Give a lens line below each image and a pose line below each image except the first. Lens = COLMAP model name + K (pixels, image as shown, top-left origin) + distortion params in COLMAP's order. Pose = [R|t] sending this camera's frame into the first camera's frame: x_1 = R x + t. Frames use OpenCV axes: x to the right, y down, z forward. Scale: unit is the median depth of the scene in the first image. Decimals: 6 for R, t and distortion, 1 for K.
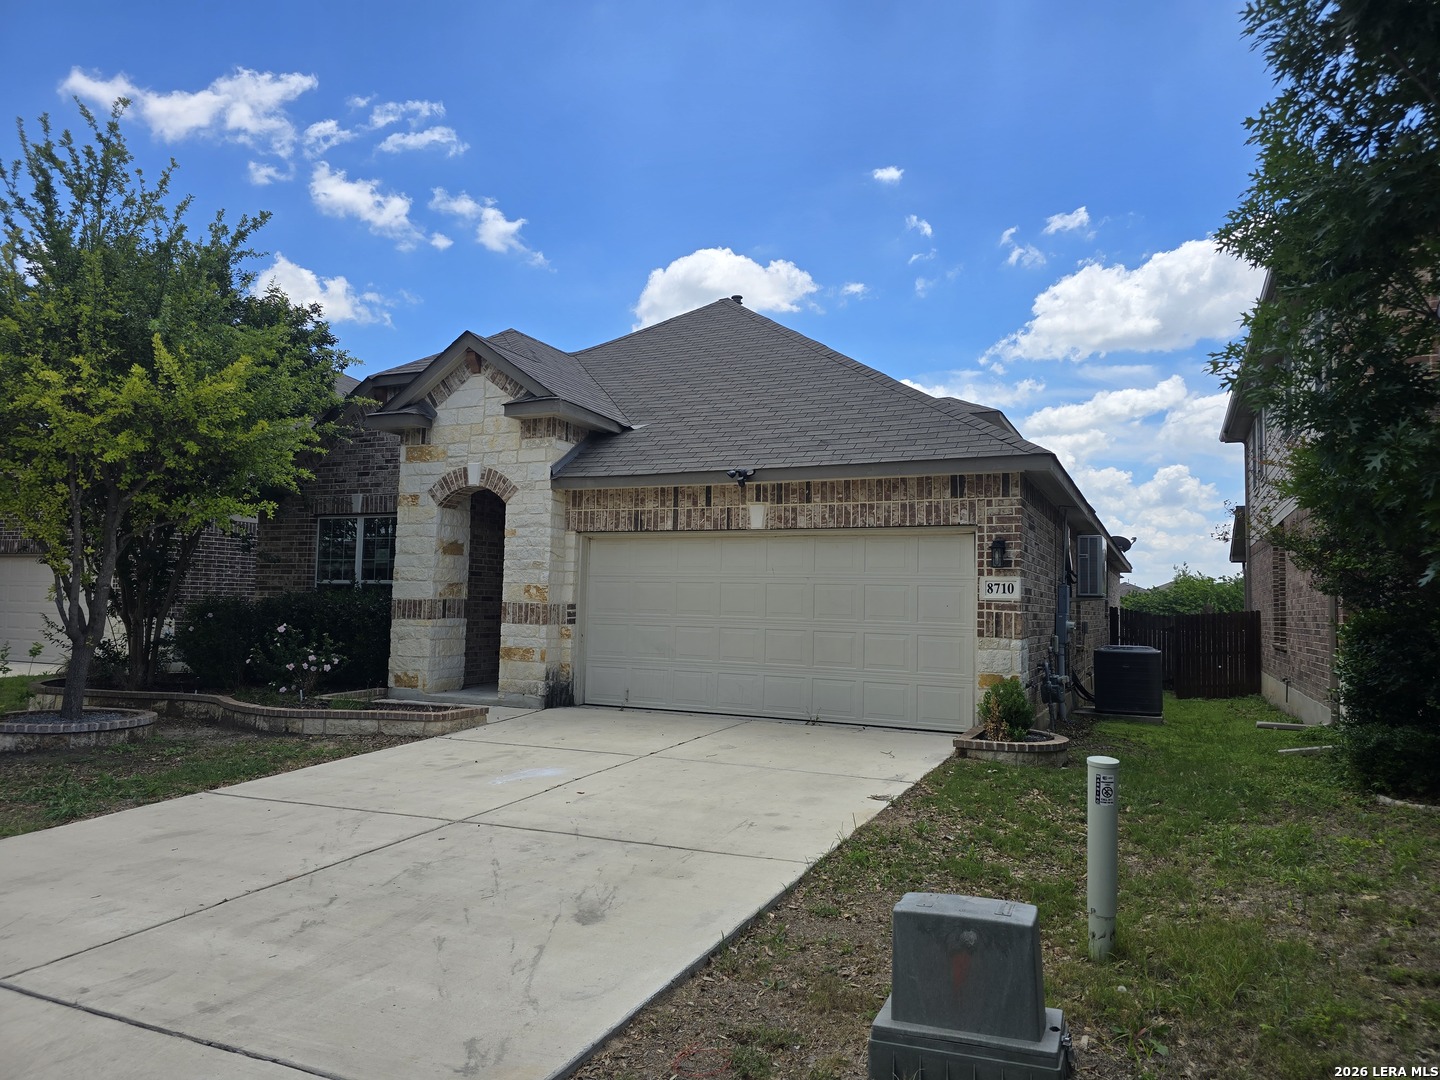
lens RADIAL K [[961.9, 0, 721.8], [0, 961.9, 541.5], [0, 0, 1]] dist [0.062770, -0.053998]
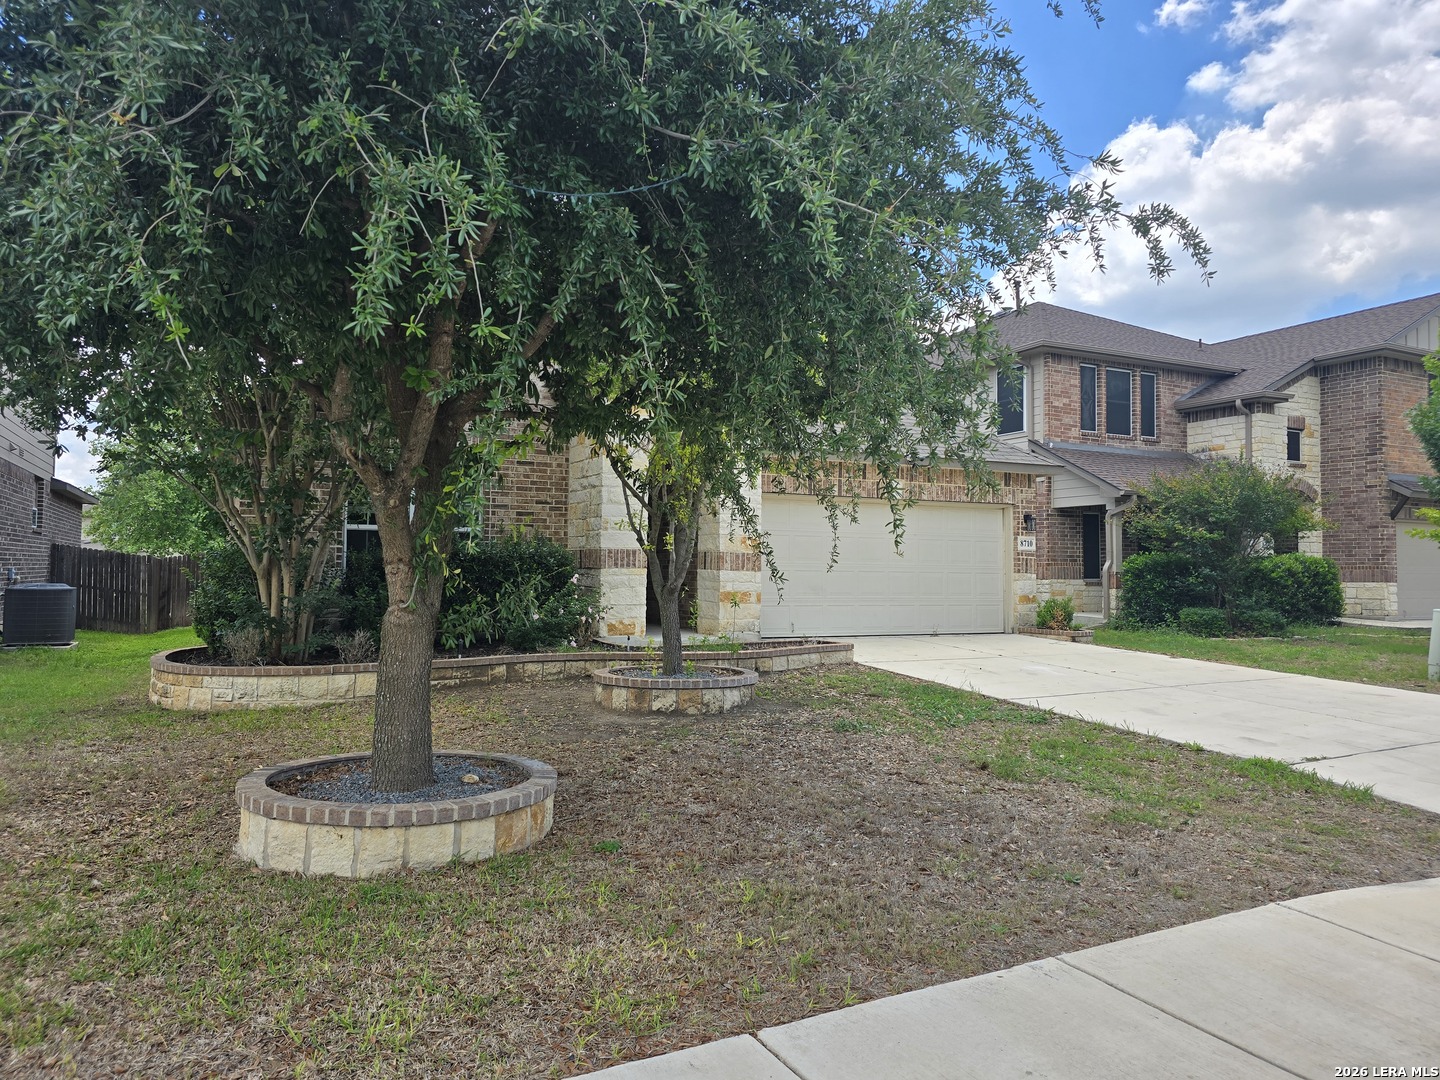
lens RADIAL K [[961.9, 0, 720.4], [0, 961.9, 536.7], [0, 0, 1]] dist [0.062770, -0.053998]
pose [[0.617377, 0.010893, 0.786592, -1.196923], [-0.051032, 0.998353, 0.026229, 0.017870], [-0.785010, -0.056335, 0.616916, 0.343895]]
